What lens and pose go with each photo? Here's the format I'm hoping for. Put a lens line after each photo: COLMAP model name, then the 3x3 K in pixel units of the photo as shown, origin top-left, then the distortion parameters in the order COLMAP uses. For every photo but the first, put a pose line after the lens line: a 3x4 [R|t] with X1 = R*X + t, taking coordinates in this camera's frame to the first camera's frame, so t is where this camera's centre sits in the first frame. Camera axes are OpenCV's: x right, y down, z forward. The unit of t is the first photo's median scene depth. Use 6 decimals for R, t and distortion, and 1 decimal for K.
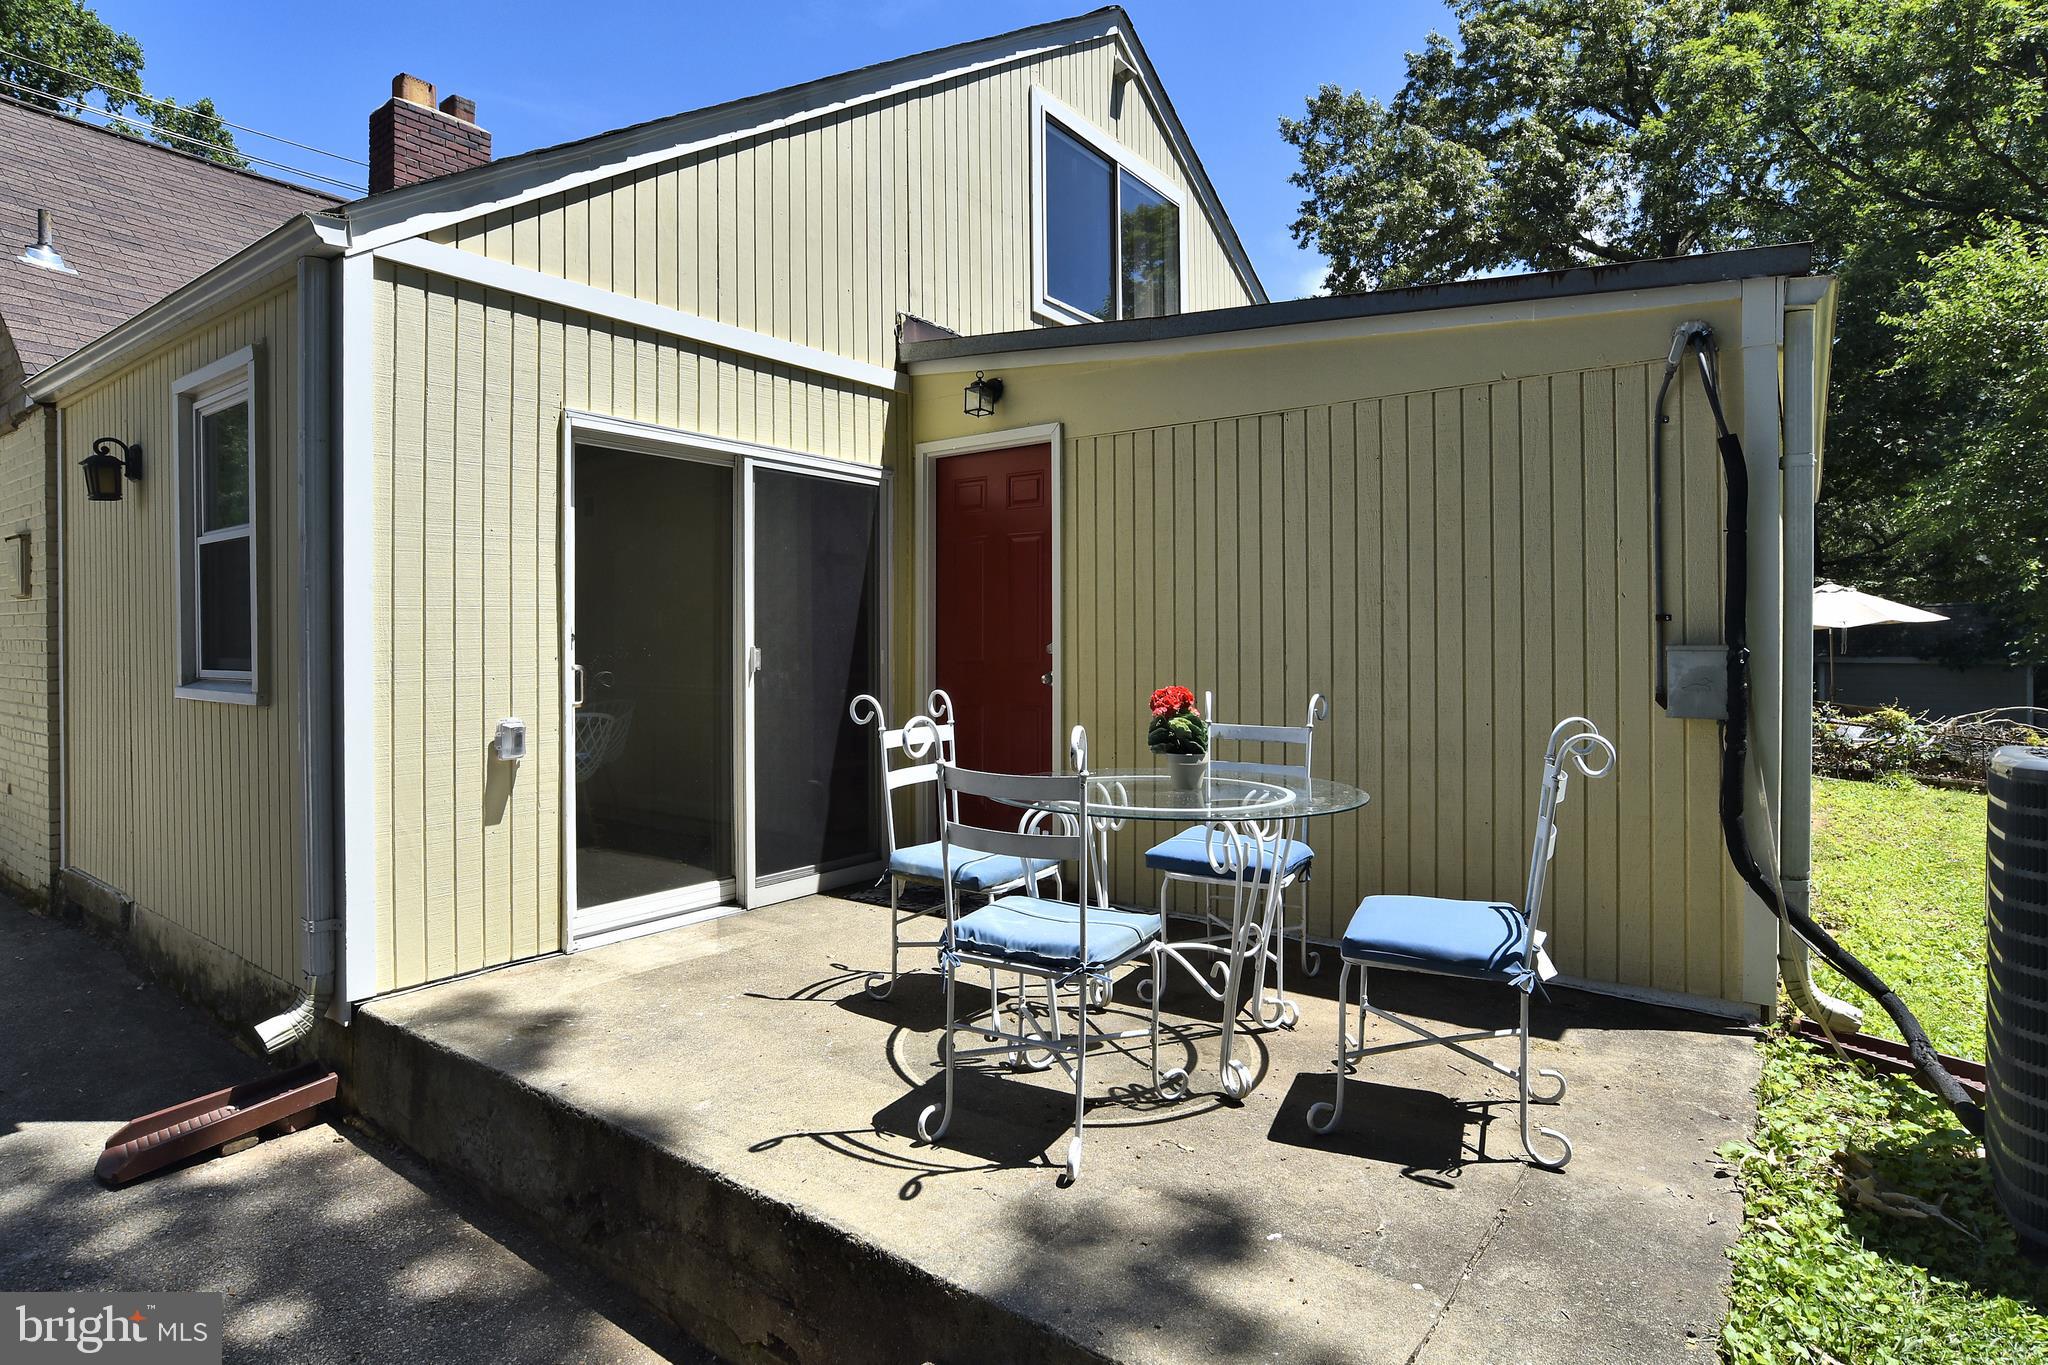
lens RADIAL K [[1061.2, 0, 1025.8], [0, 1061.2, 642.4], [0, 0, 1]] dist [-0.044625, 0.019445]
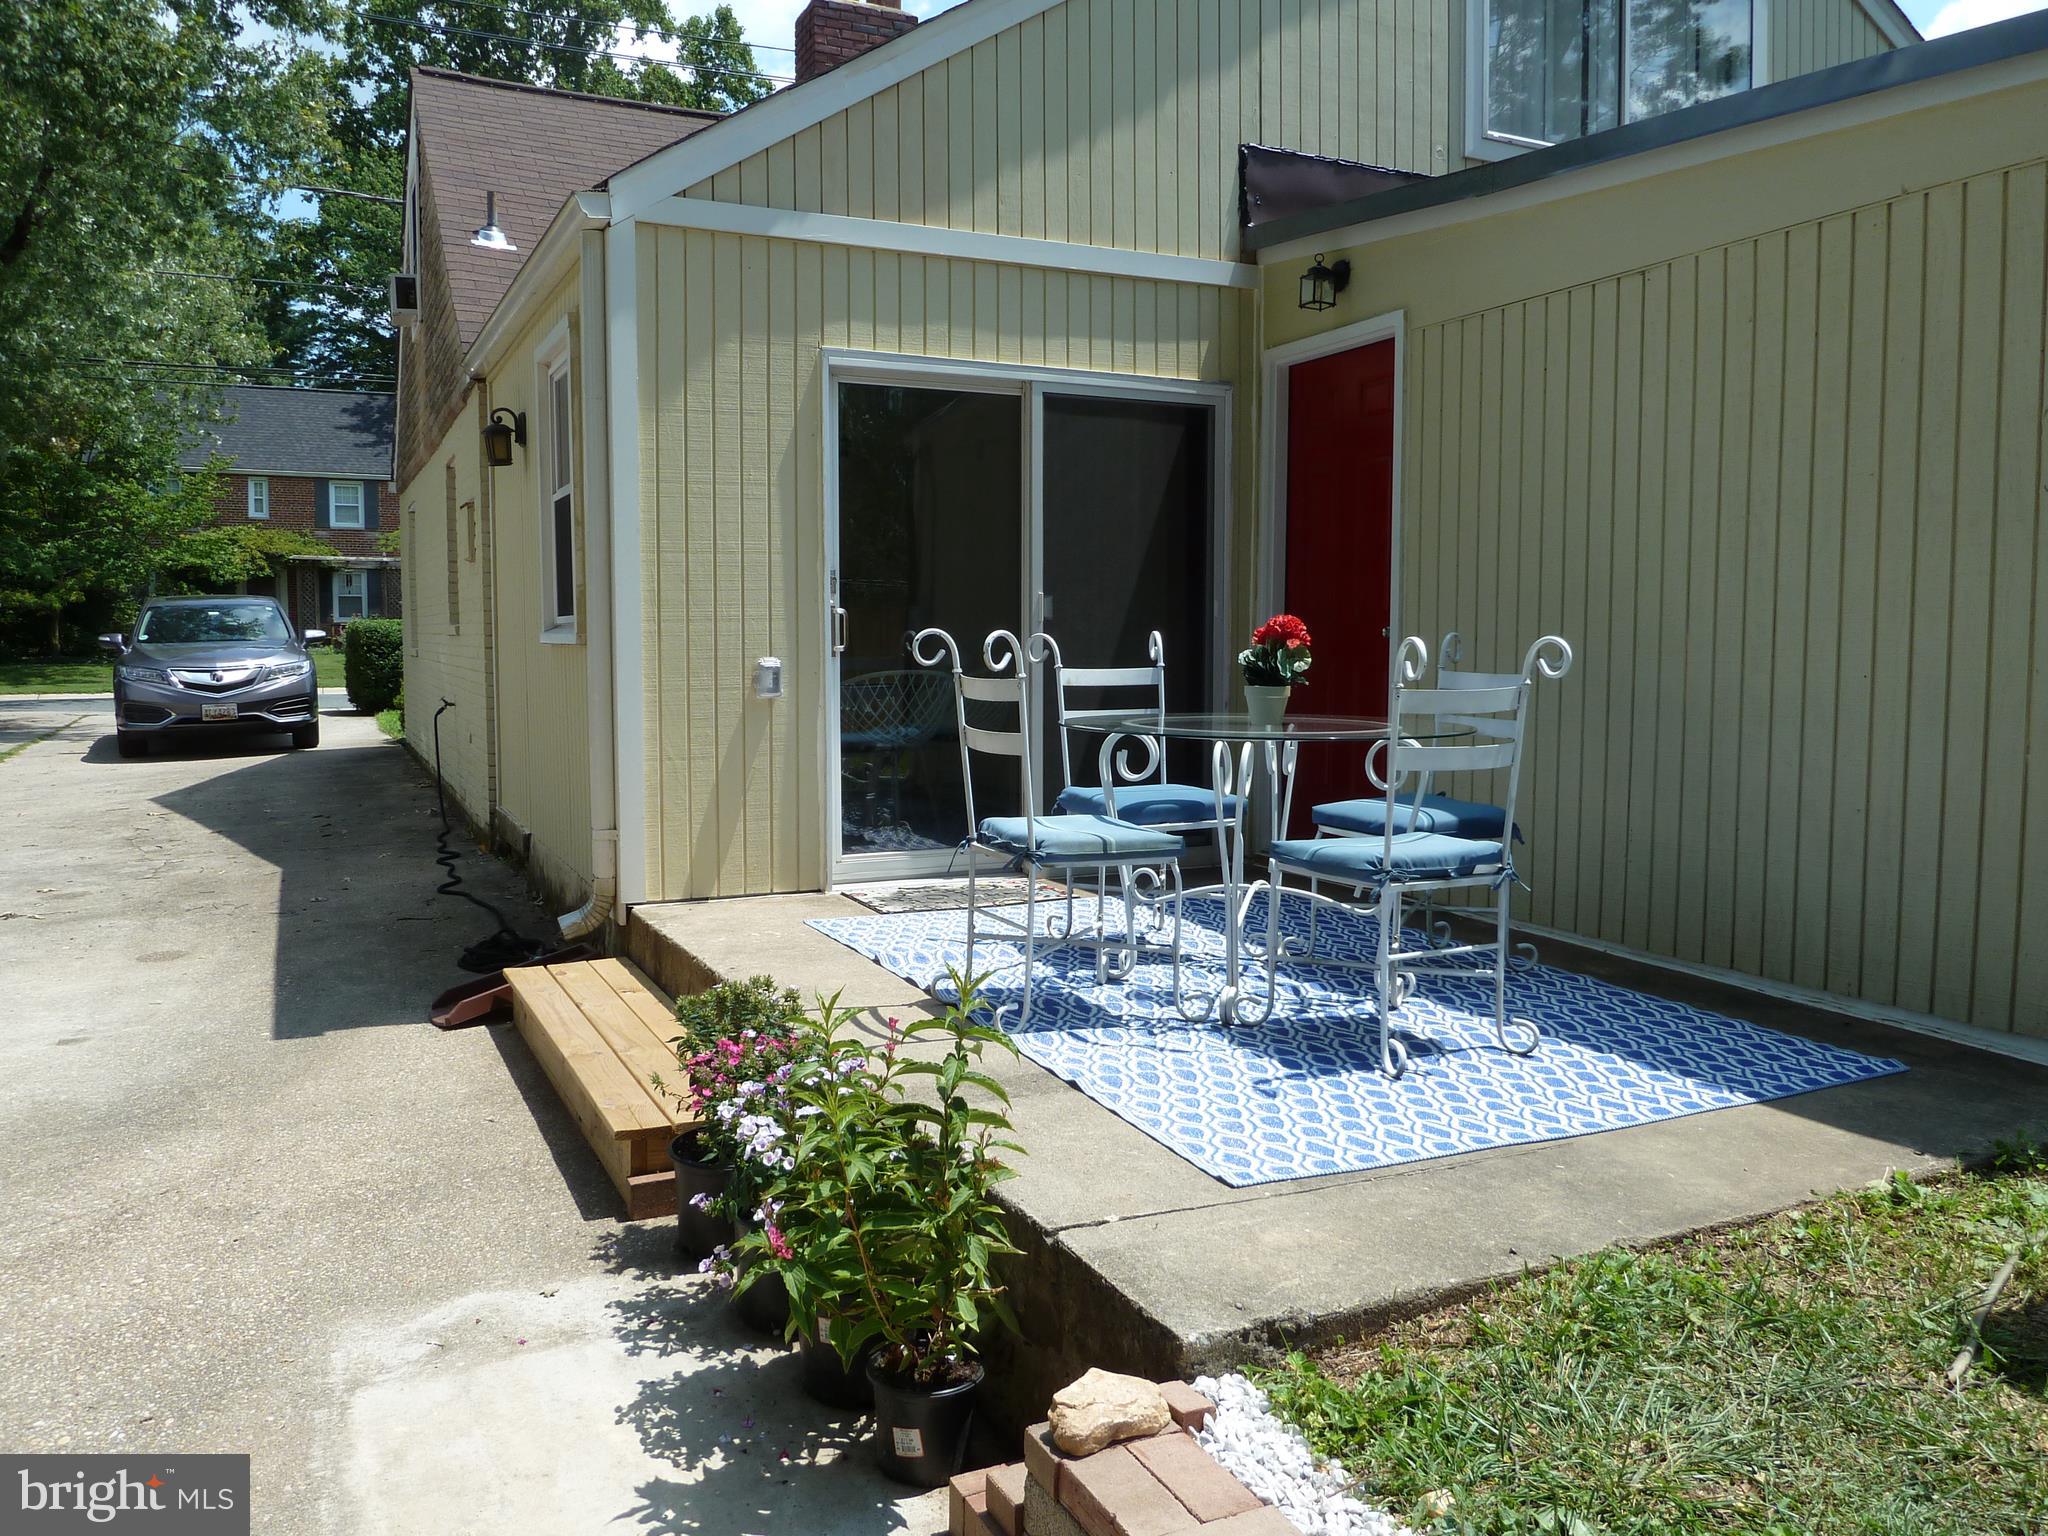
lens RADIAL K [[1465.6, 0, 1022.7], [0, 1465.6, 720.9], [0, 0, 1]] dist [0.007807, -0.067538]
pose [[0.889083, 0.028446, -0.456861, 0.299772], [-0.000970, 0.998182, 0.060264, 0.036489], [0.457745, -0.053137, 0.887494, -0.129244]]
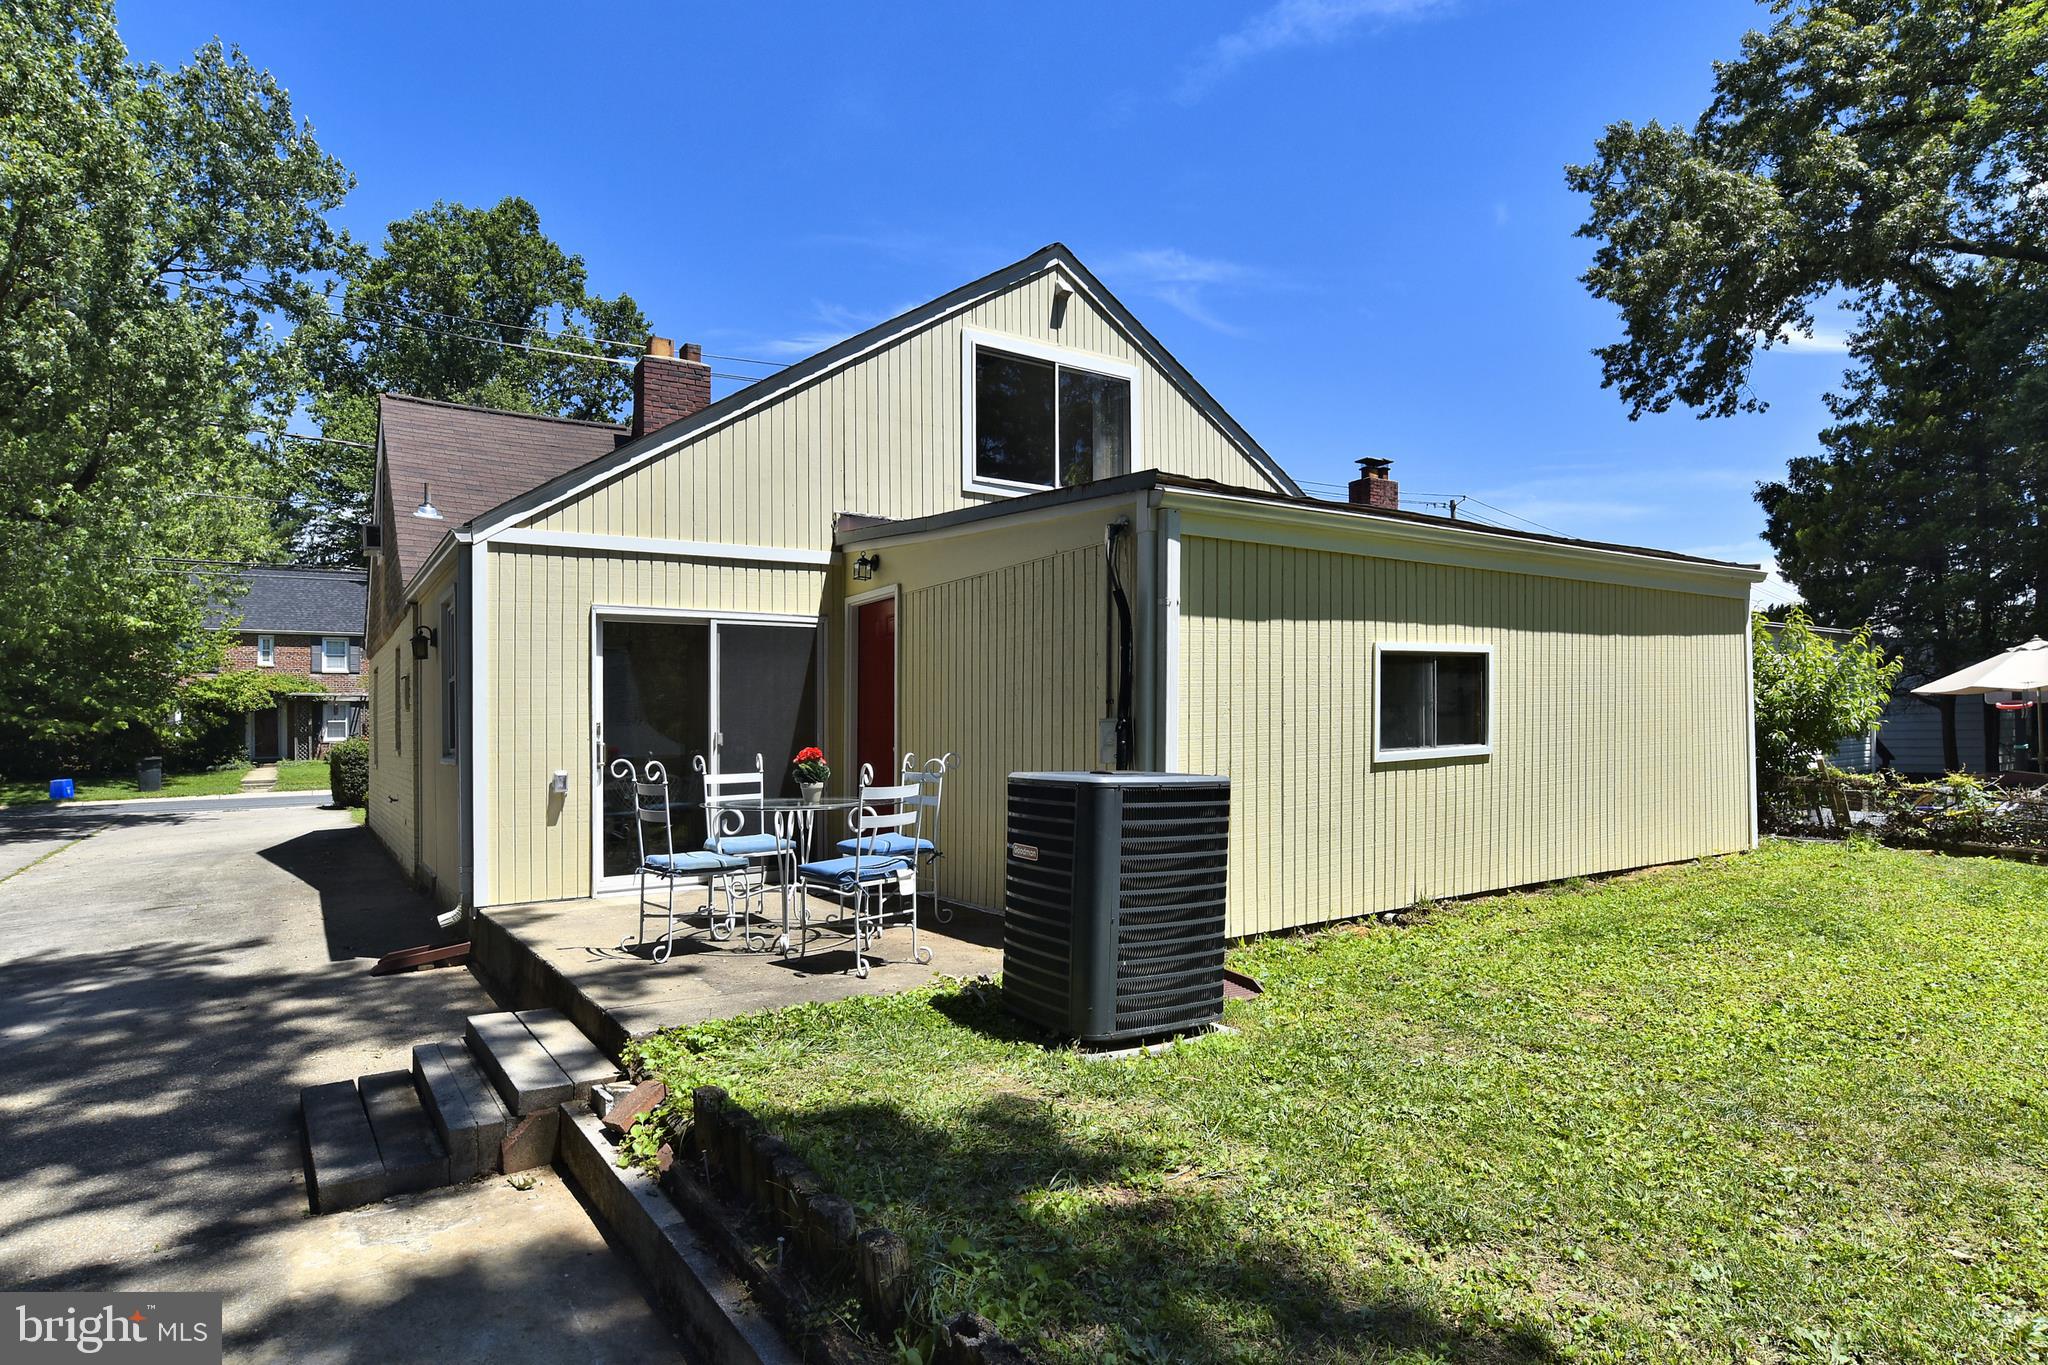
lens RADIAL K [[1027.5, 0, 973.3], [0, 1027.5, 716.7], [0, 0, 1]] dist [-0.045319, 0.017867]
pose [[0.941232, -0.023154, -0.336967, 0.636182], [0.018129, 0.999673, -0.018050, 0.016119], [0.337275, 0.010880, 0.941343, -0.372147]]
